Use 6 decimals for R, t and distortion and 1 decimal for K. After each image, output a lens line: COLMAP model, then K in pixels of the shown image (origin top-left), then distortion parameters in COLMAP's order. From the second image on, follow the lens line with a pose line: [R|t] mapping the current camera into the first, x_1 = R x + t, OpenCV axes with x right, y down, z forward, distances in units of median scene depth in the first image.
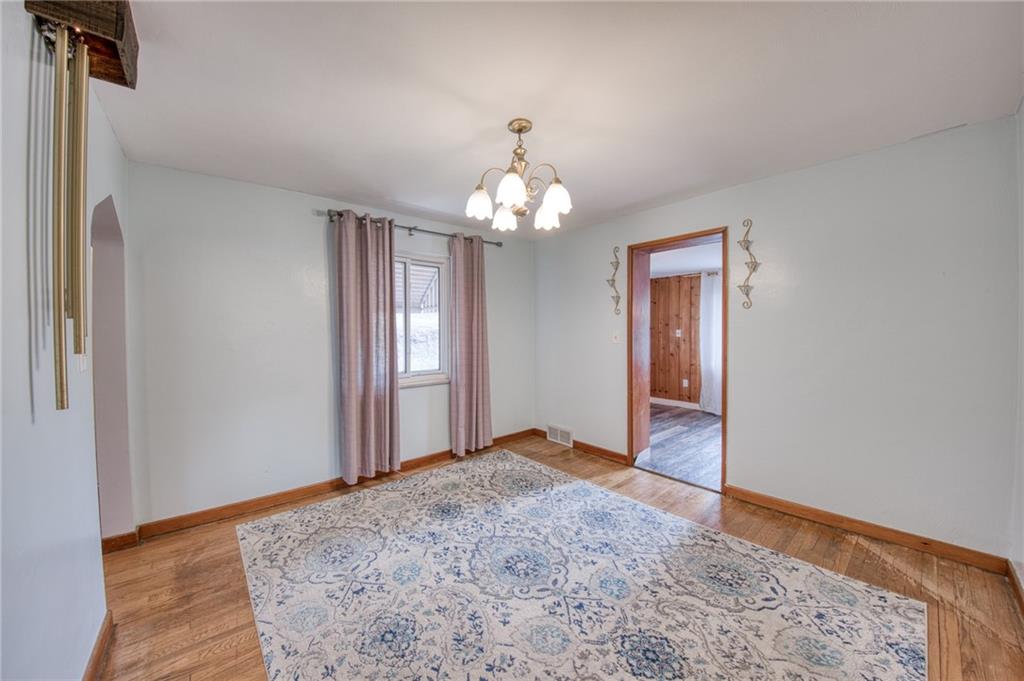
lens RADIAL K [[373.1, 0, 505.2], [0, 373.1, 314.0], [0, 0, 1]] dist [-0.009141, -0.007074]
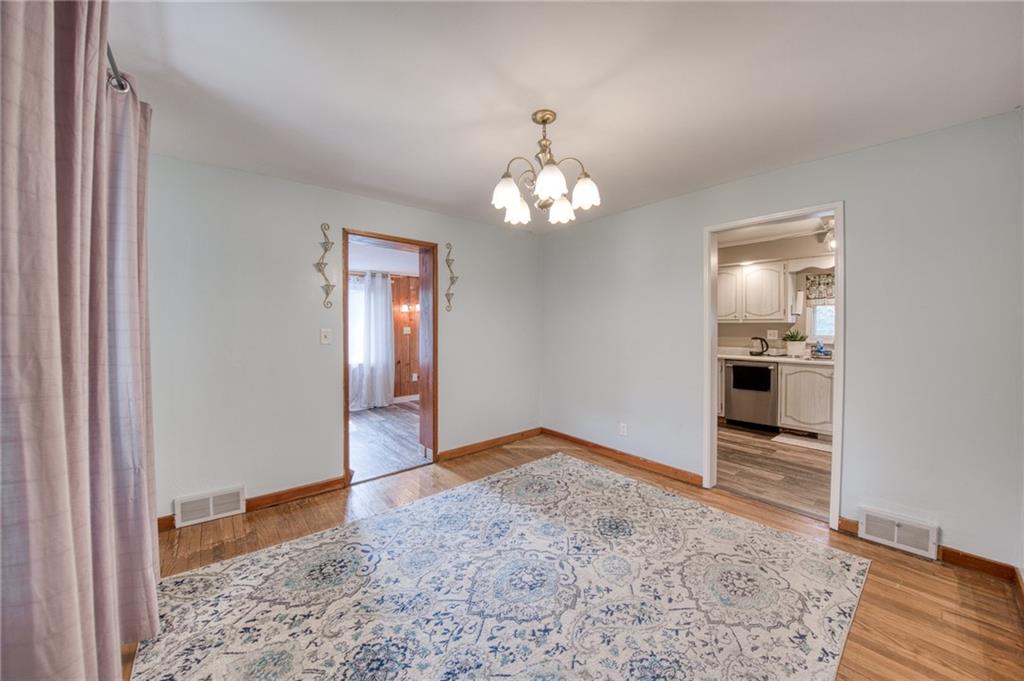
lens RADIAL K [[373.1, 0, 517.2], [0, 373.1, 331.4], [0, 0, 1]] dist [-0.009141, -0.007074]
pose [[-0.011689, -0.011769, 0.999862, -0.803373], [-0.037528, 0.999231, 0.011323, 0.034351], [-0.999227, -0.037390, -0.012122, 0.950271]]
